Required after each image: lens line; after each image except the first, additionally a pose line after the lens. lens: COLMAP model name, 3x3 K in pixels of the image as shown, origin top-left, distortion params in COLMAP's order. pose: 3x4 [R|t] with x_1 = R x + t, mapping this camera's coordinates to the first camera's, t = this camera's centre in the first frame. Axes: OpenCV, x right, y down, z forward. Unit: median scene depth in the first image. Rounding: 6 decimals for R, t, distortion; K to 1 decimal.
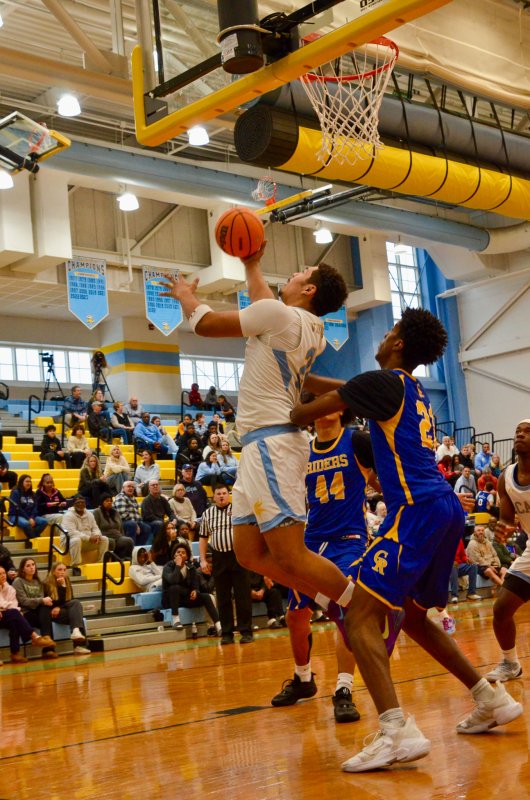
lens RADIAL K [[1248.0, 0, 272.5], [0, 1248.0, 403.4], [0, 0, 1]] dist [0.024326, 0.000000]
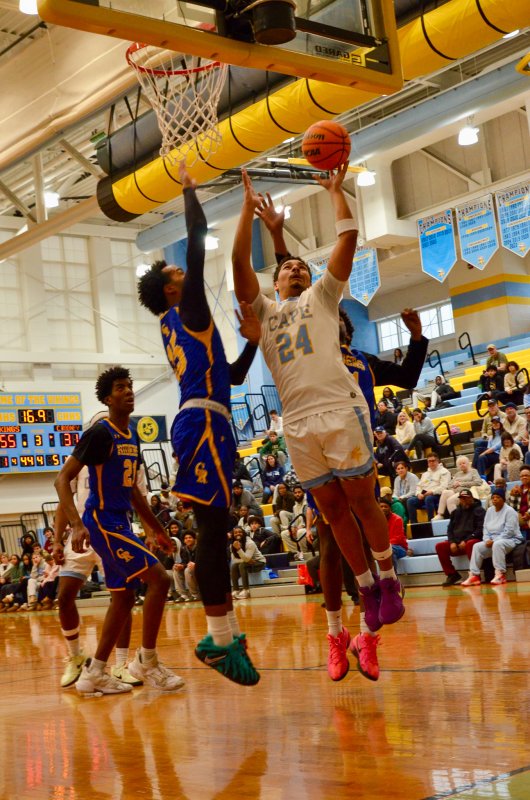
lens RADIAL K [[1248.0, 0, 256.1], [0, 1248.0, 416.6], [0, 0, 1]] dist [0.024326, 0.000000]
pose [[-0.051276, -0.007692, -0.998655, 0.912587], [0.240391, 0.970474, -0.019818, 0.033386], [0.969321, -0.241084, -0.047913, 0.872328]]
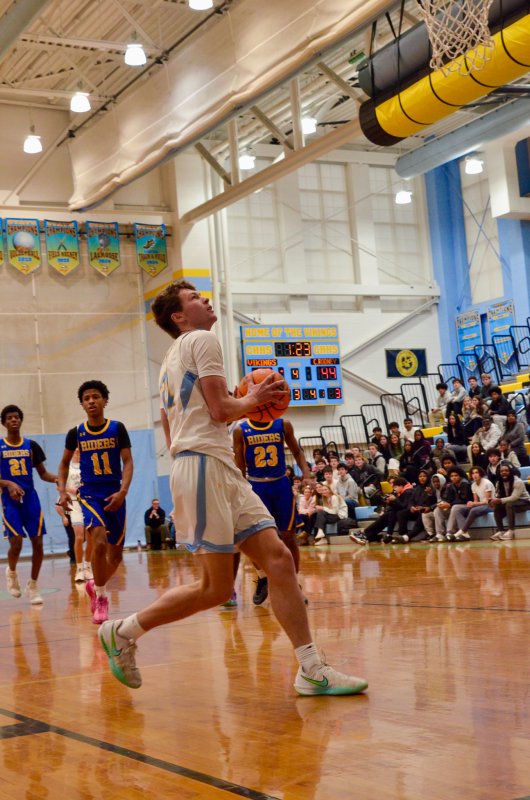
lens RADIAL K [[1301.0, 0, 283.8], [0, 1301.0, 411.4], [0, 0, 1]] dist [0.045625, 0.000000]
pose [[-0.233447, 0.038498, -0.971607, 0.922370], [0.230436, 0.972942, -0.016816, 0.034202], [0.944670, -0.227819, -0.236001, 0.880090]]
